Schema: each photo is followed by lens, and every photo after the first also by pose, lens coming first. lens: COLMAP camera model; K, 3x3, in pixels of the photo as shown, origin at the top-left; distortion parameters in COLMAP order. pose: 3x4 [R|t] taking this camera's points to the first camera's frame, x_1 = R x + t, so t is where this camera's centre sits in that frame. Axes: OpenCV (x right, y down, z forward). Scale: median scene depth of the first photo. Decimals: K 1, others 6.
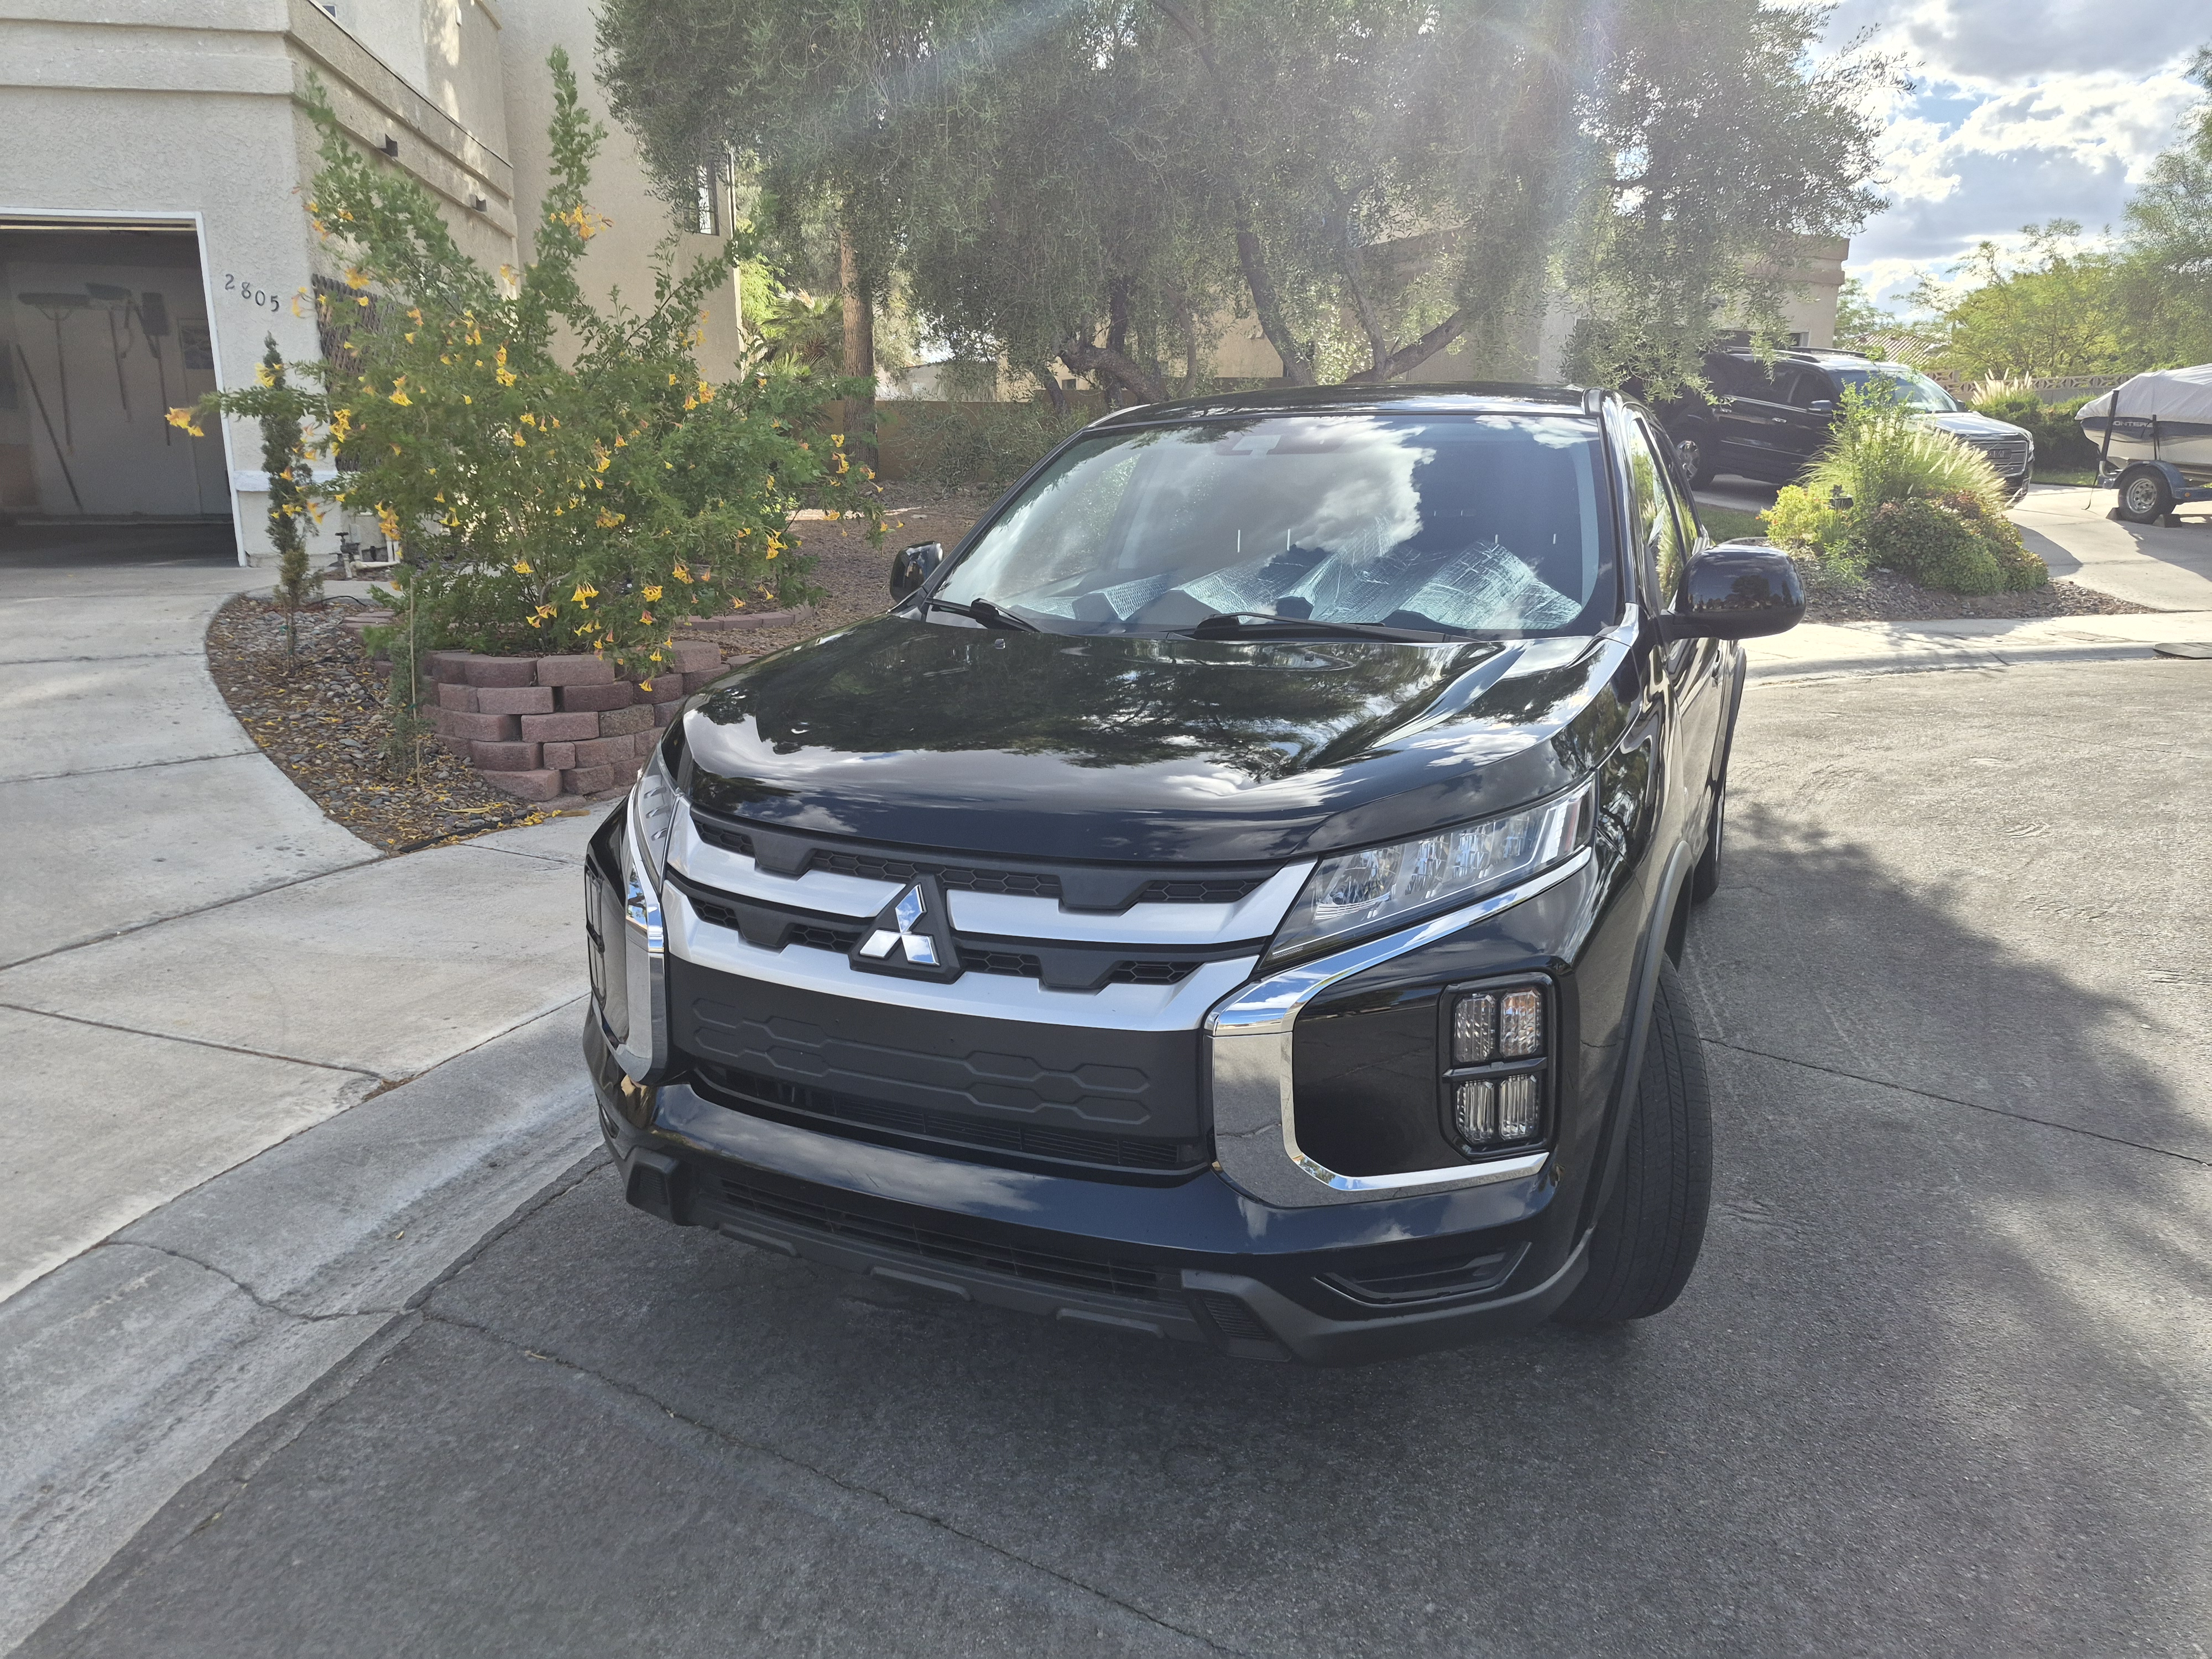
lens RADIAL K [[1530.8, 0, 1106.0], [0, 1530.8, 829.5], [0, 0, 1]] dist [0.046326, -0.037280]
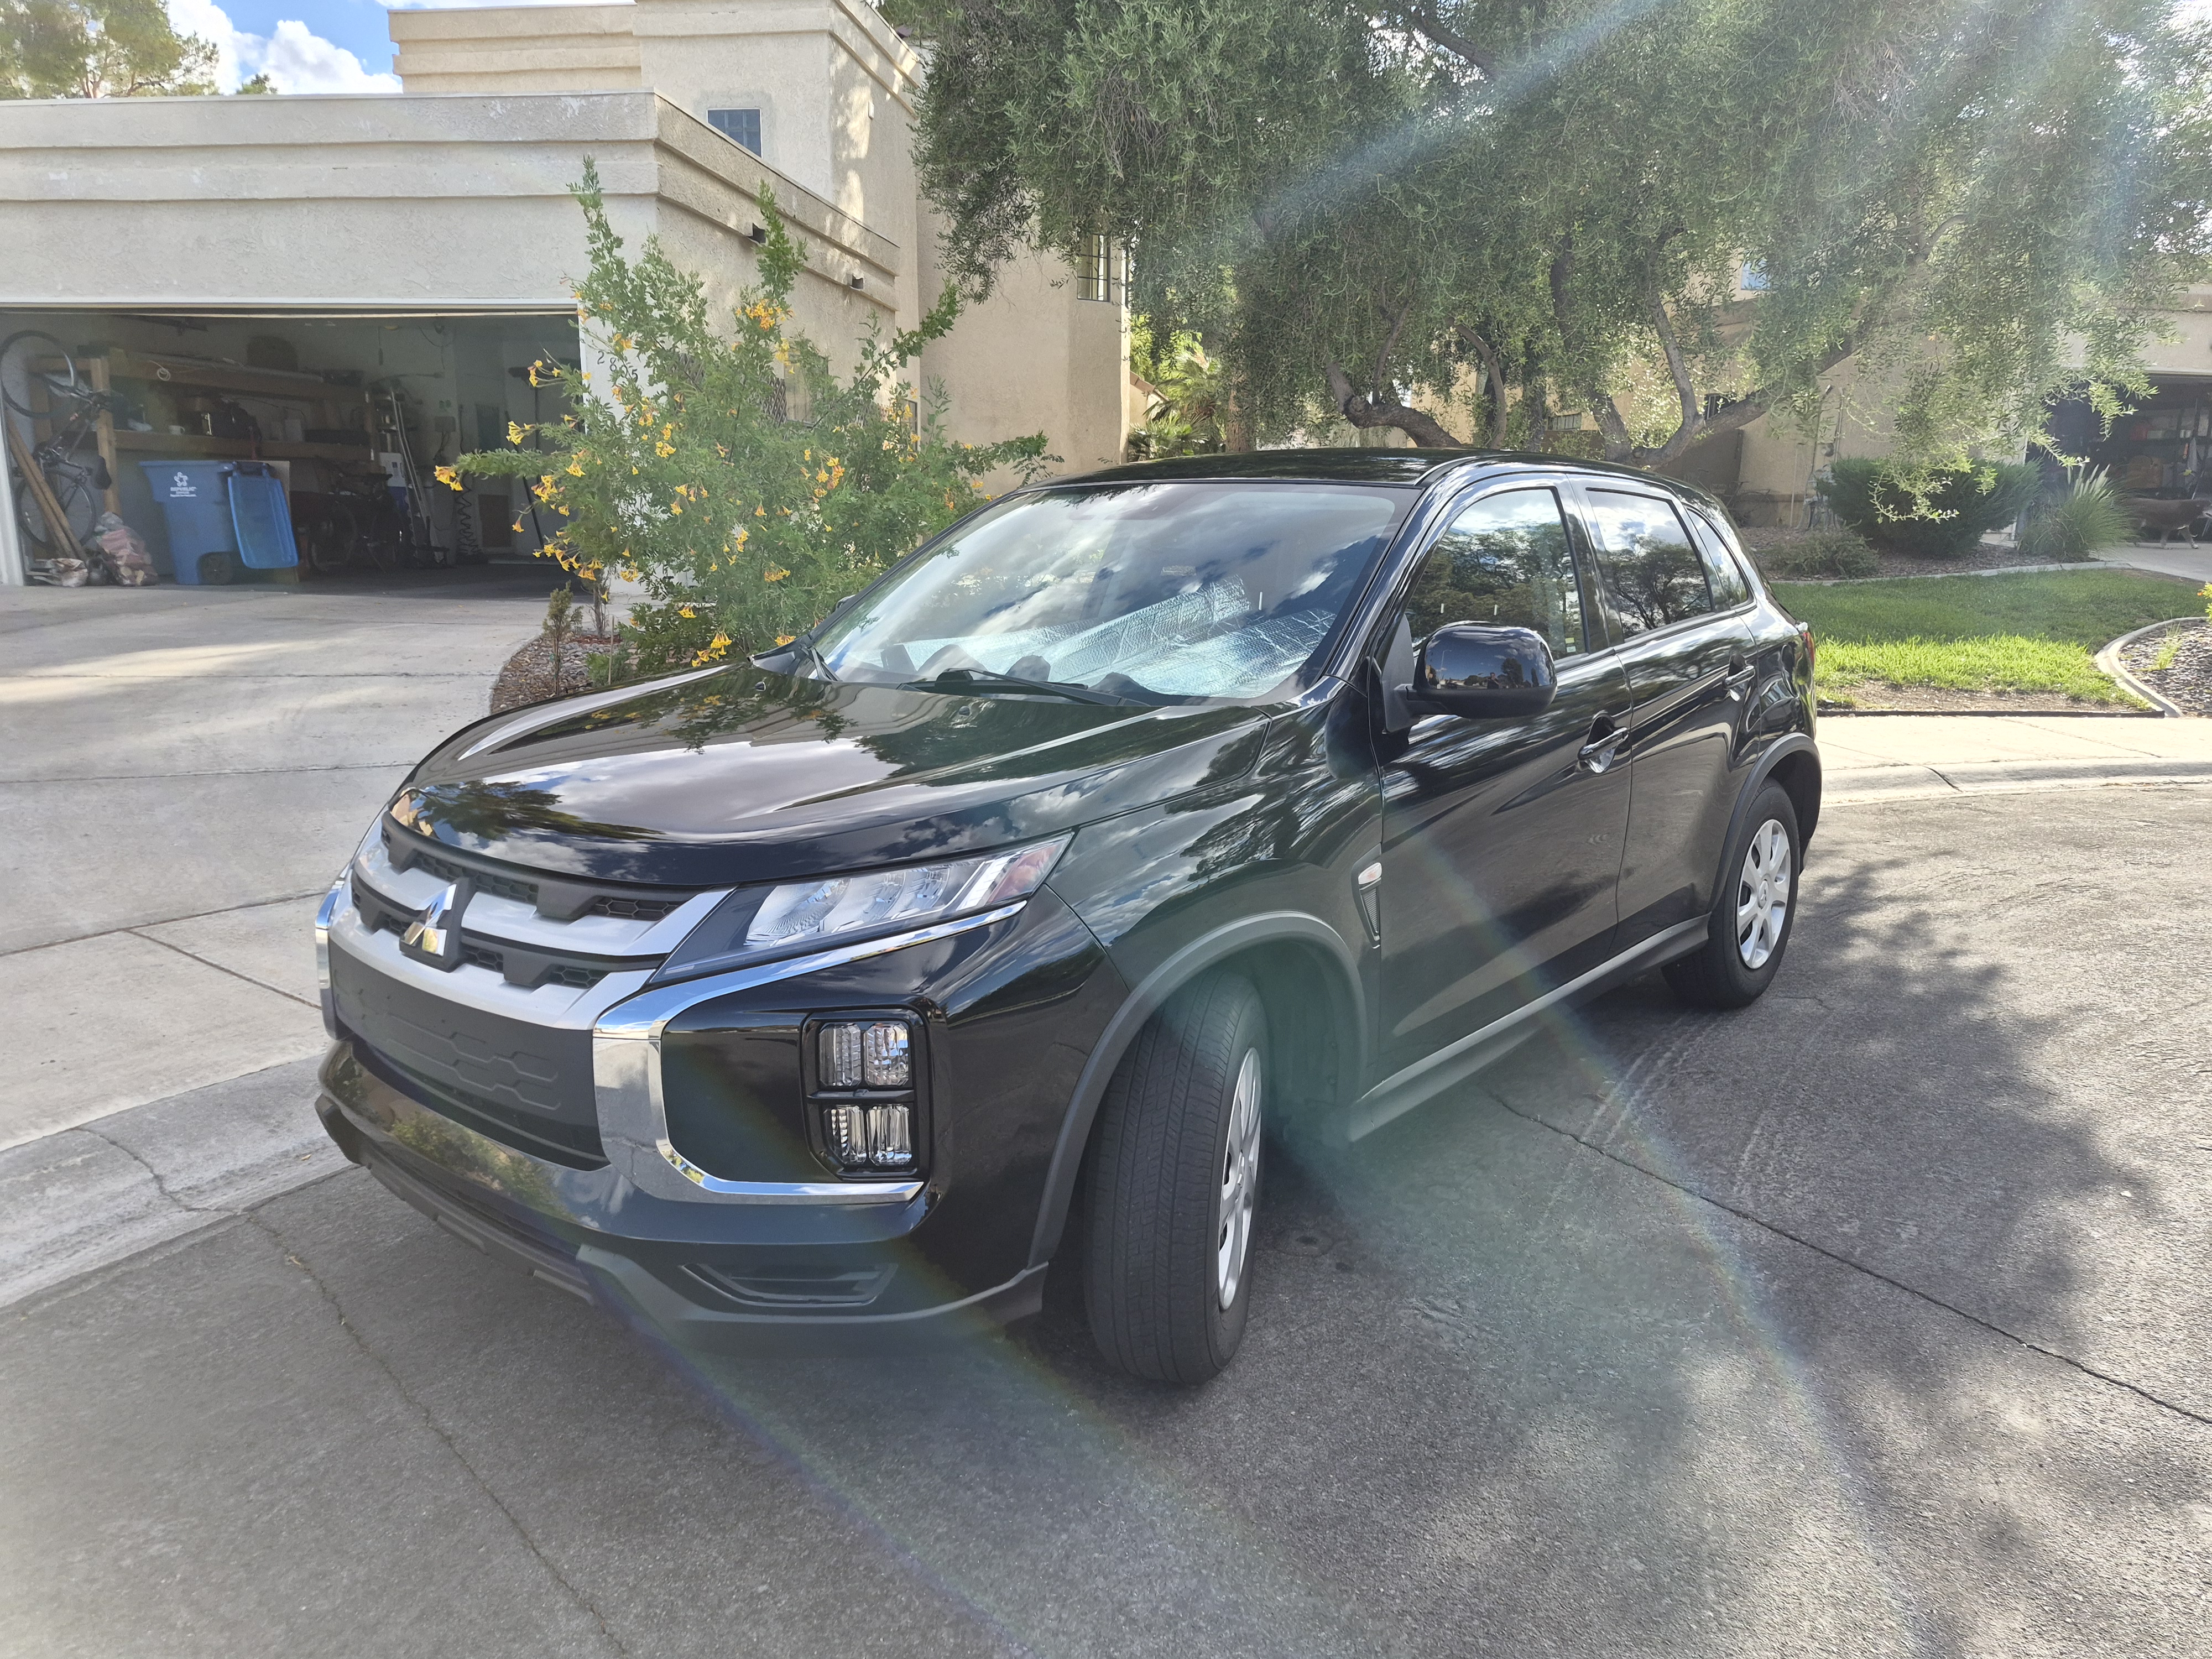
lens RADIAL K [[1534.5, 0, 1104.1], [0, 1534.5, 857.6], [0, 0, 1]] dist [0.063419, -0.058243]
pose [[0.957070, 0.074991, -0.279989, 0.512071], [-0.079802, 0.996794, -0.005806, -0.013290], [0.278656, 0.027900, 0.959986, 0.007818]]
